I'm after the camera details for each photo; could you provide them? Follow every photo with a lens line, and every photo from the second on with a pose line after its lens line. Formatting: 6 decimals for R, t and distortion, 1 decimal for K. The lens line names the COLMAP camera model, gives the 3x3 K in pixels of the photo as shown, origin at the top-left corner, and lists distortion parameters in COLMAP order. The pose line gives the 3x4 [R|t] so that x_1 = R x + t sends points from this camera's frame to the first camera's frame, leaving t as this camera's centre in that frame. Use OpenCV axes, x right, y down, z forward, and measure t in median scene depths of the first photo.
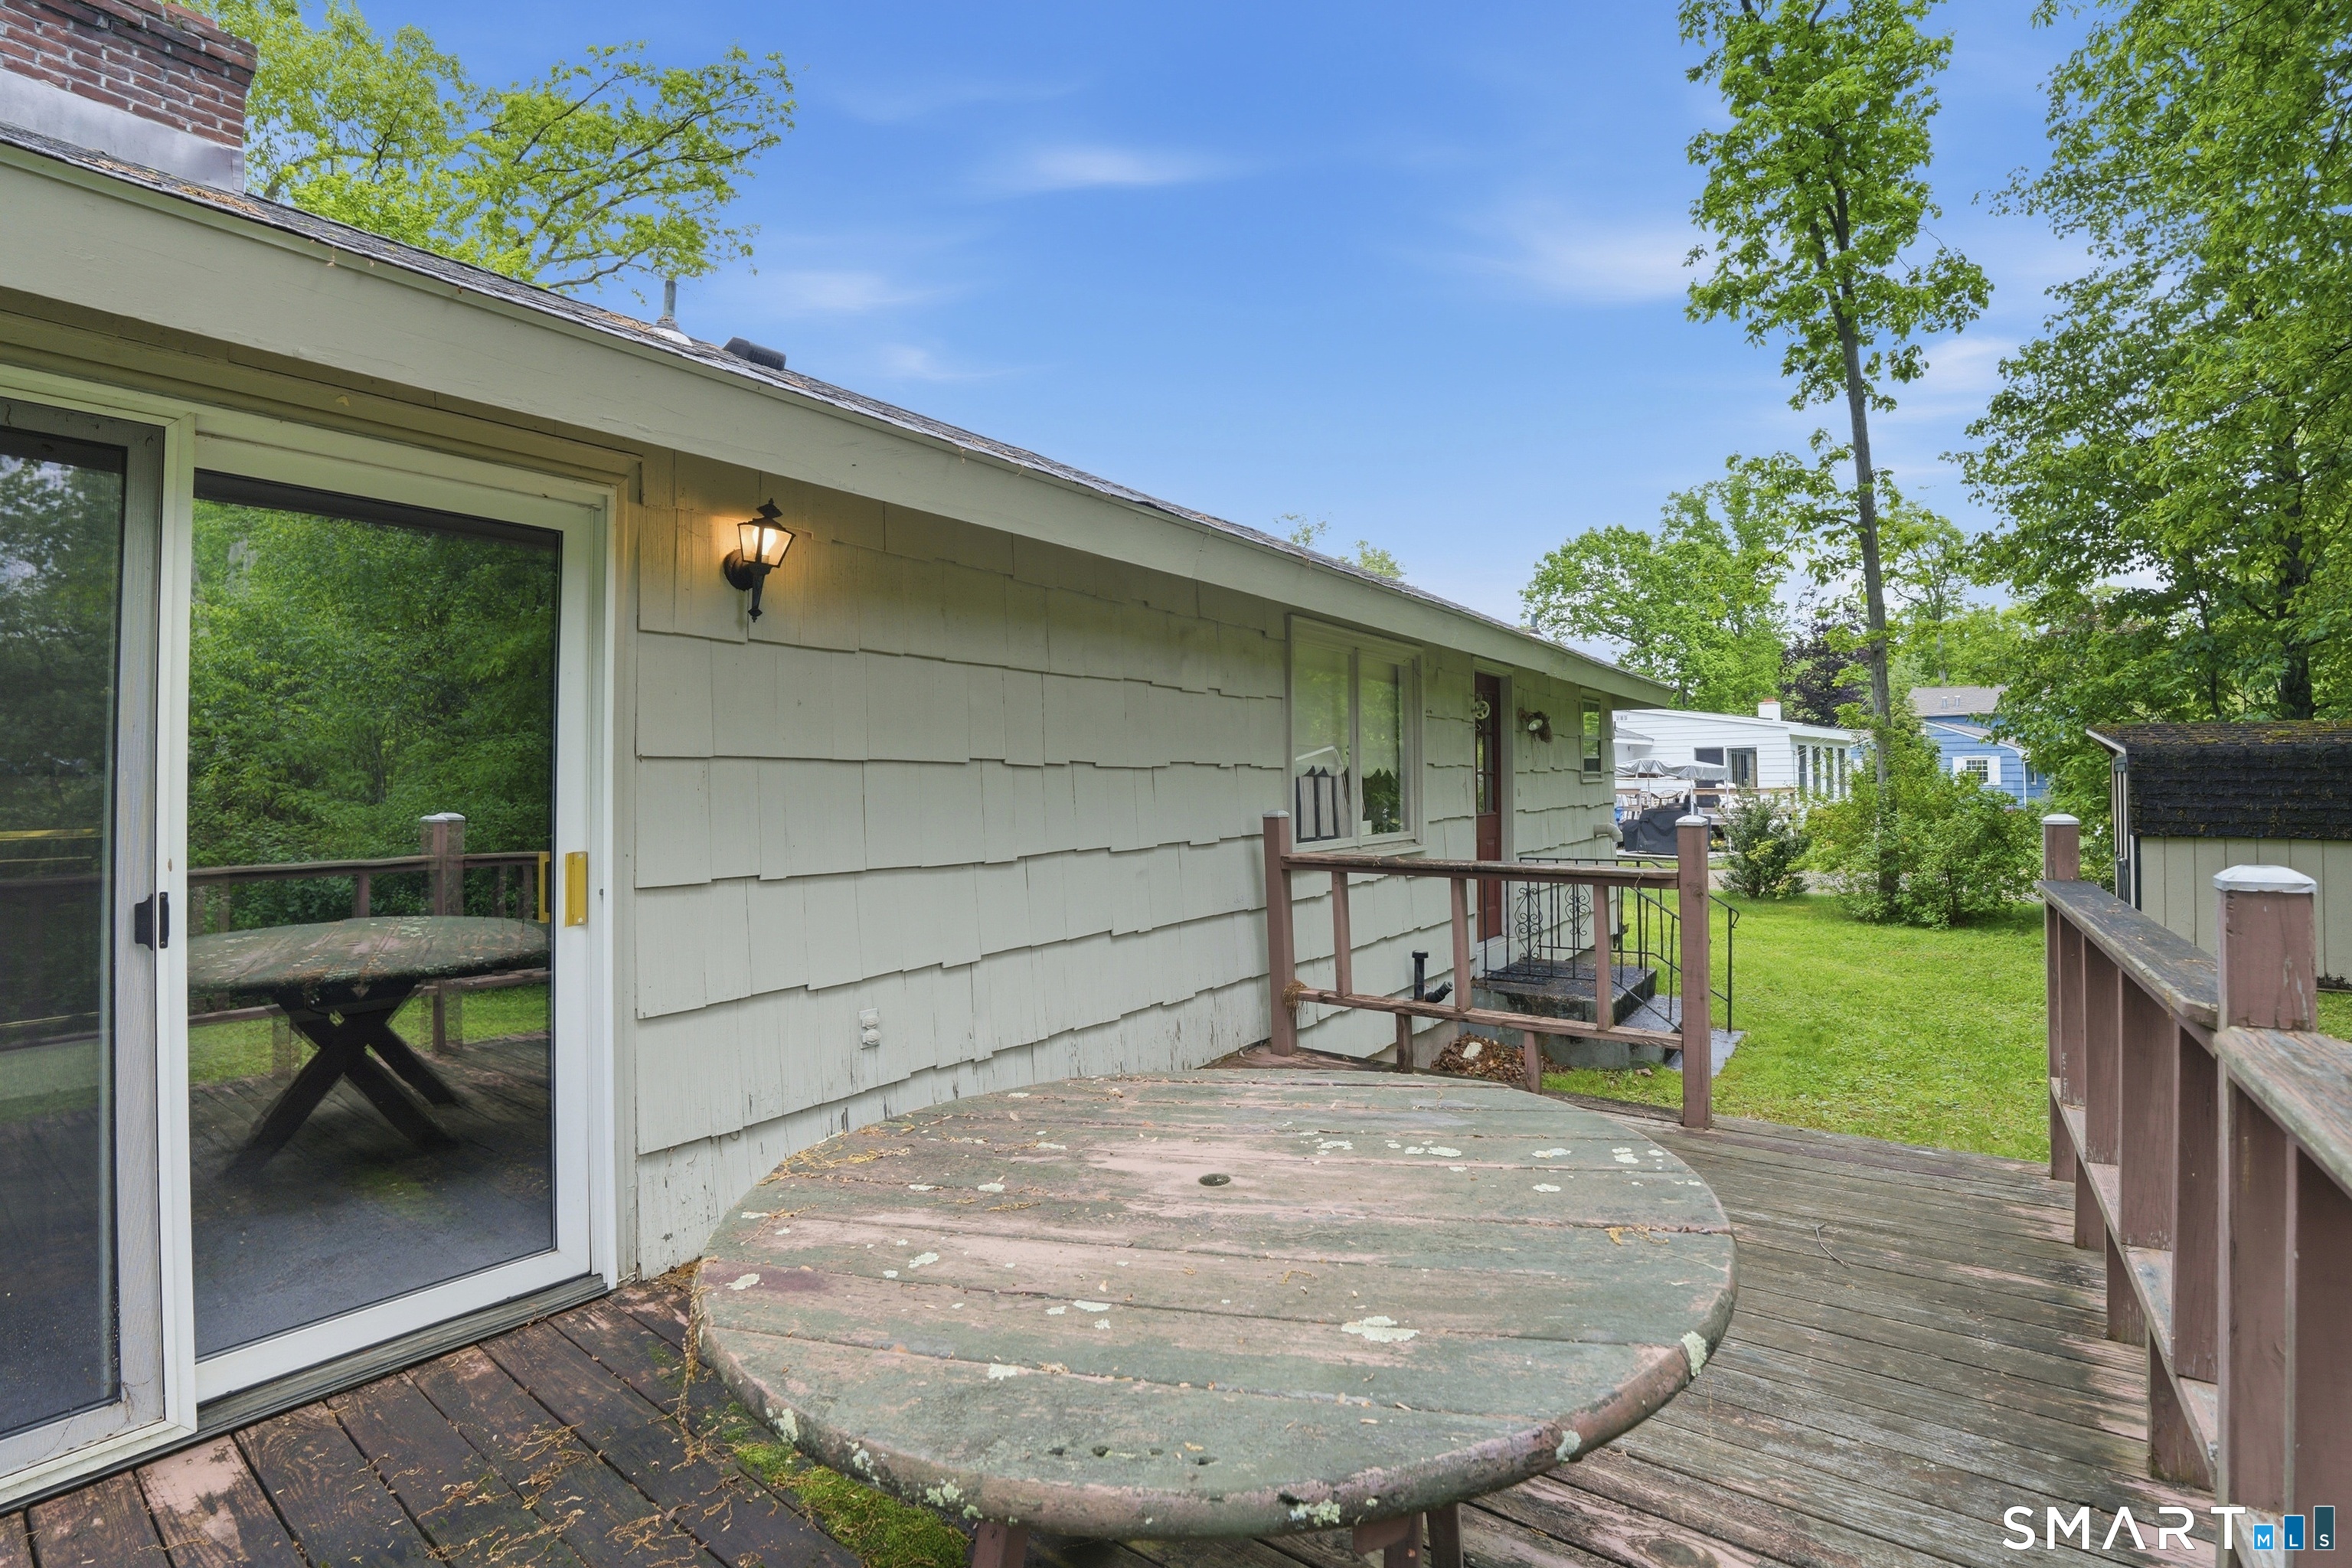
lens RADIAL K [[1072.3, 0, 1166.3], [0, 1072.3, 762.2], [0, 0, 1]] dist [-0.056188, 0.005535]
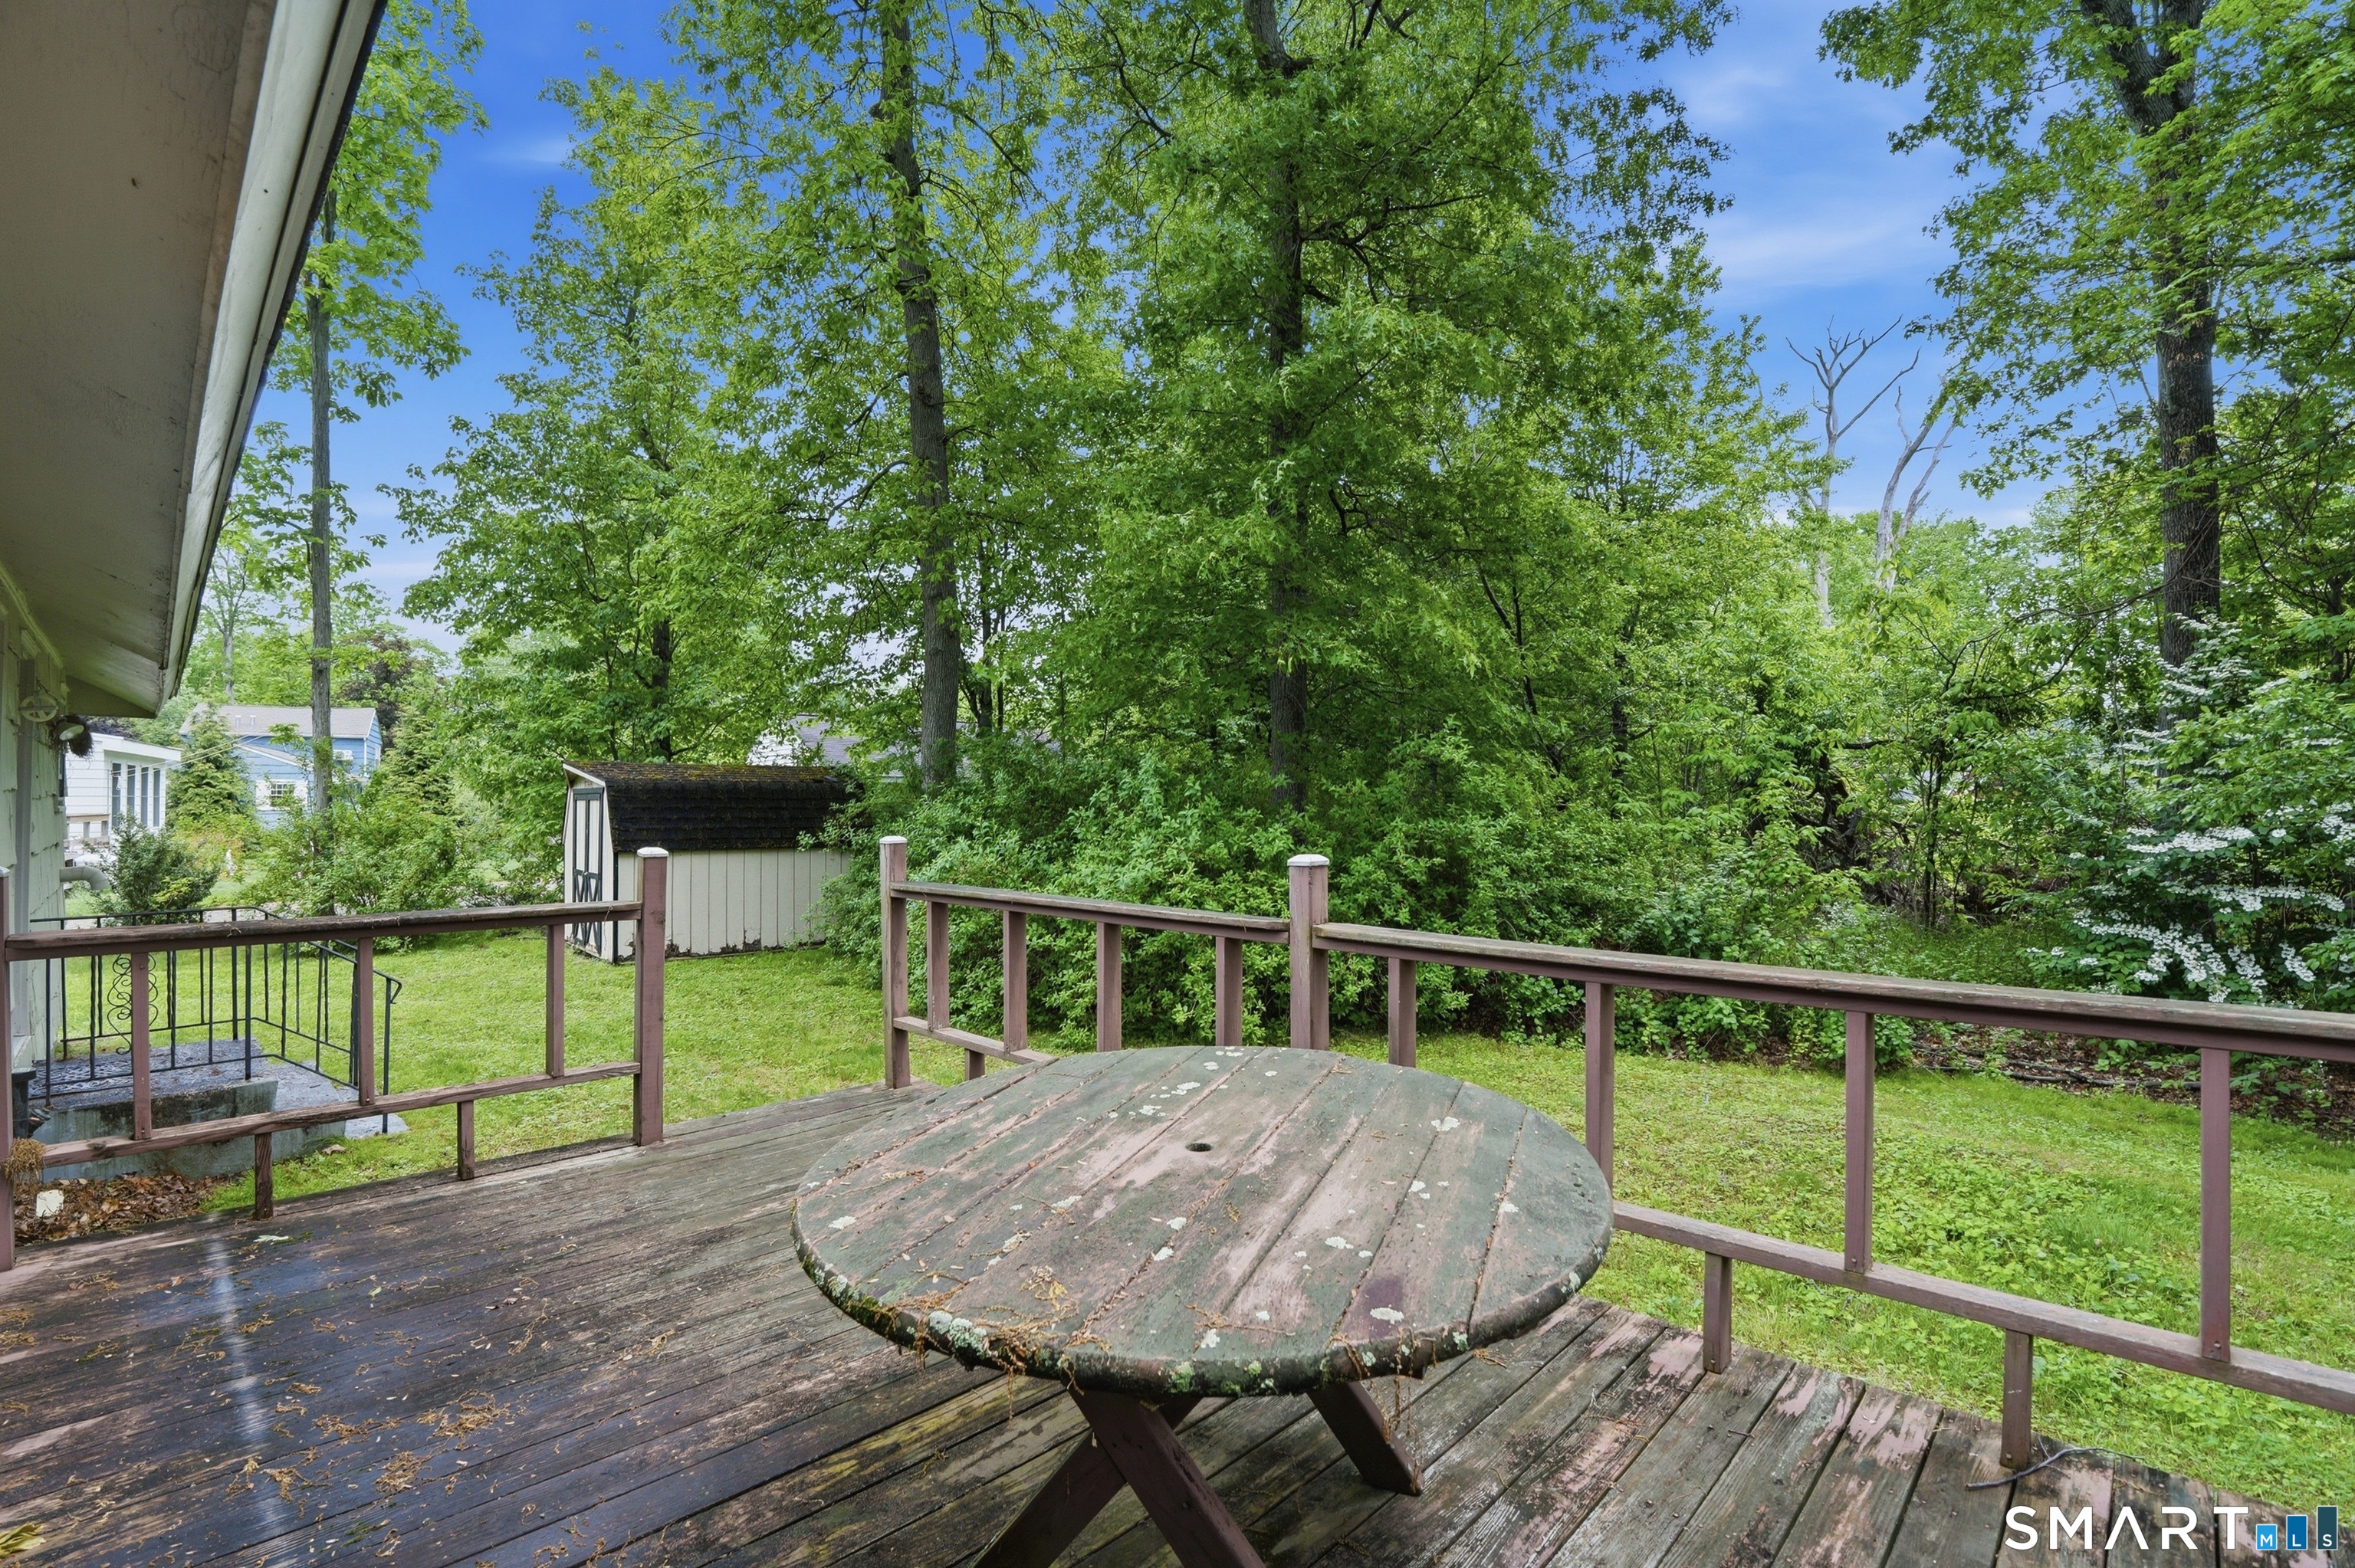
lens RADIAL K [[1073.5, 0, 1170.7], [0, 1073.5, 765.2], [0, 0, 1]] dist [-0.056188, 0.005535]
pose [[0.122842, 0.035666, 0.991785, -0.483384], [-0.017557, 0.999276, -0.033761, -0.004495], [-0.992271, -0.013265, 0.123379, 0.353275]]
